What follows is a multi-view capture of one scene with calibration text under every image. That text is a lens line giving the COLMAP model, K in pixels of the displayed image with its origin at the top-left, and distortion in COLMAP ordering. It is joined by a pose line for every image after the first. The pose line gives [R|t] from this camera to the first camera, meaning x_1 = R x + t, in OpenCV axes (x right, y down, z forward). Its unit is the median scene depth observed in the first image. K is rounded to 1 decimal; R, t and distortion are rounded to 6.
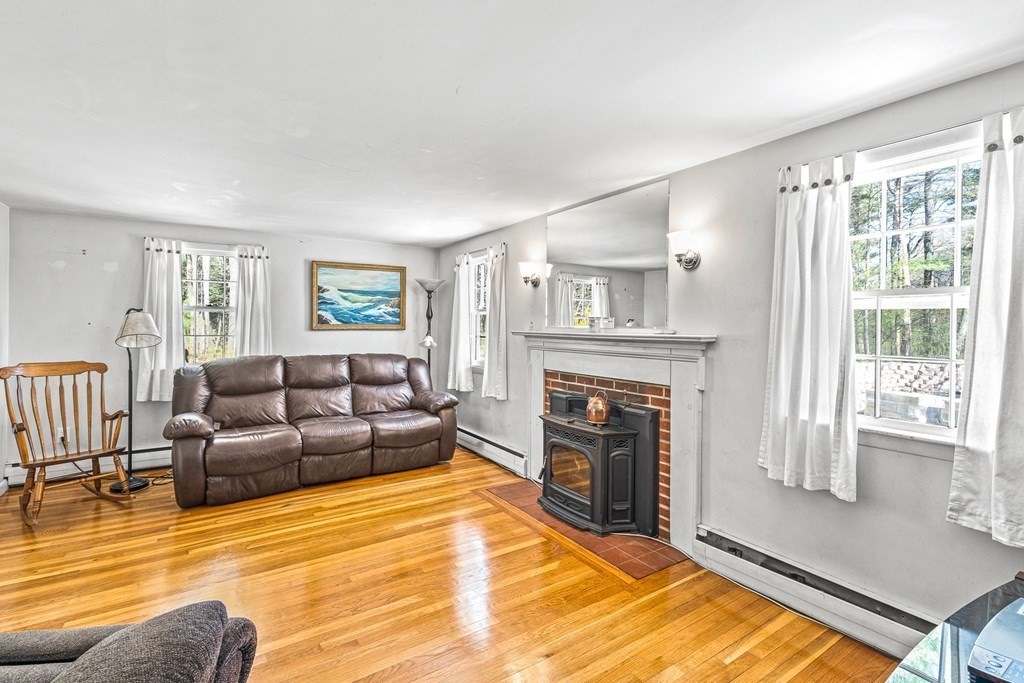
lens RADIAL K [[469.8, 0, 510.9], [0, 469.8, 331.1], [0, 0, 1]] dist [-0.004429, 0.000421]
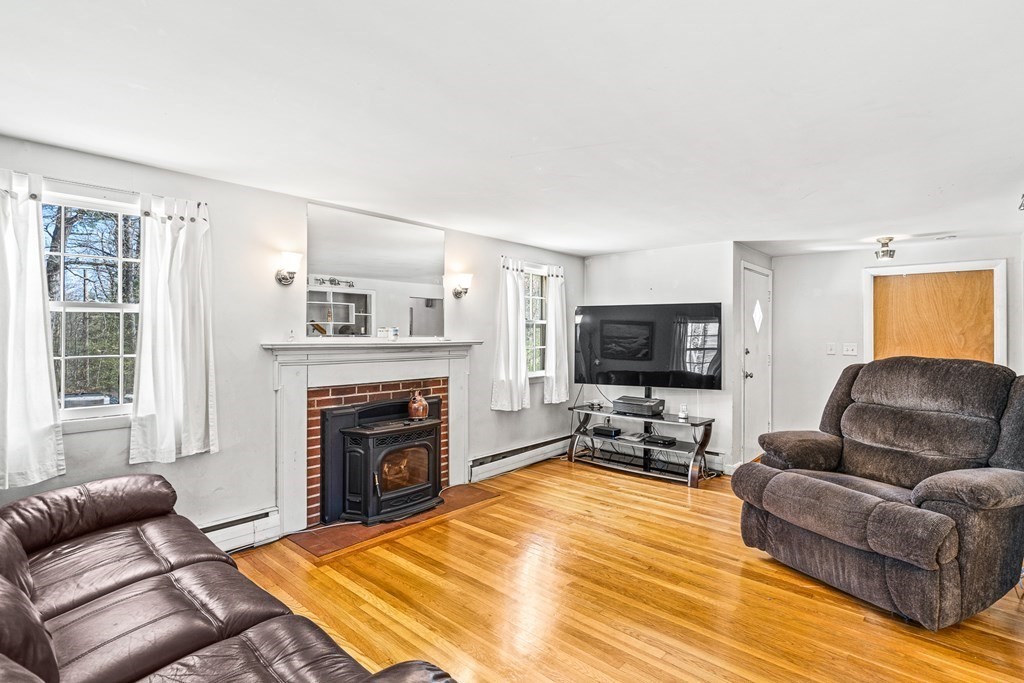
lens RADIAL K [[496.9, 0, 503.6], [0, 496.9, 334.4], [0, 0, 1]] dist [-0.006866, 0.001178]
pose [[-0.248589, -0.011165, 0.968545, -0.951423], [0.003206, 0.999919, 0.012350, -0.024929], [-0.968604, 0.006175, -0.248533, 0.983565]]
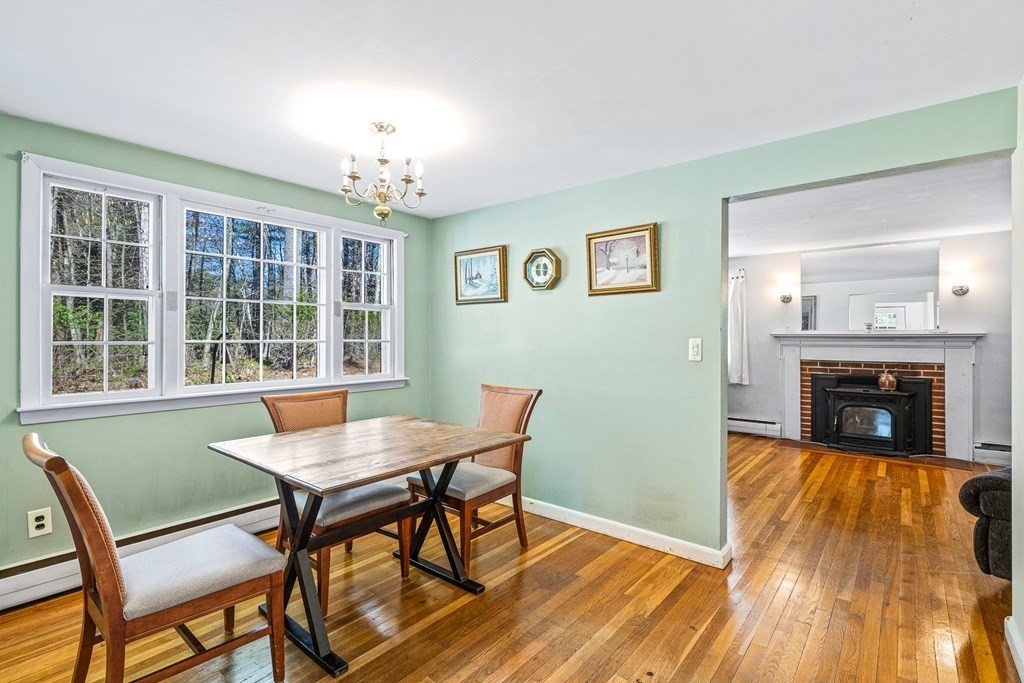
lens RADIAL K [[469.8, 0, 512.1], [0, 469.8, 337.7], [0, 0, 1]] dist [-0.004429, 0.000421]
pose [[0.957713, -0.008755, 0.287592, -1.321105], [0.011379, 0.999907, -0.007456, 0.015727], [-0.287500, 0.010414, 0.957724, -0.134369]]
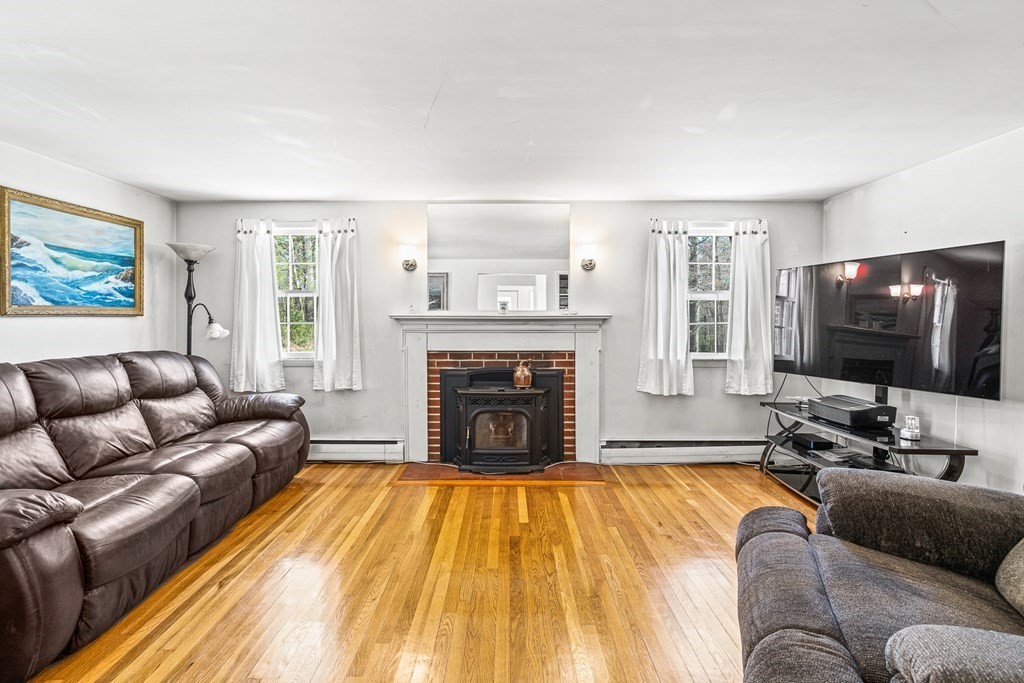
lens RADIAL K [[469.8, 0, 508.2], [0, 469.8, 326.3], [0, 0, 1]] dist [-0.004429, 0.000421]
pose [[0.550089, -0.021417, 0.834831, -0.776655], [0.013535, 0.999768, 0.016730, 0.012820], [-0.834996, 0.002096, 0.550252, 0.311101]]
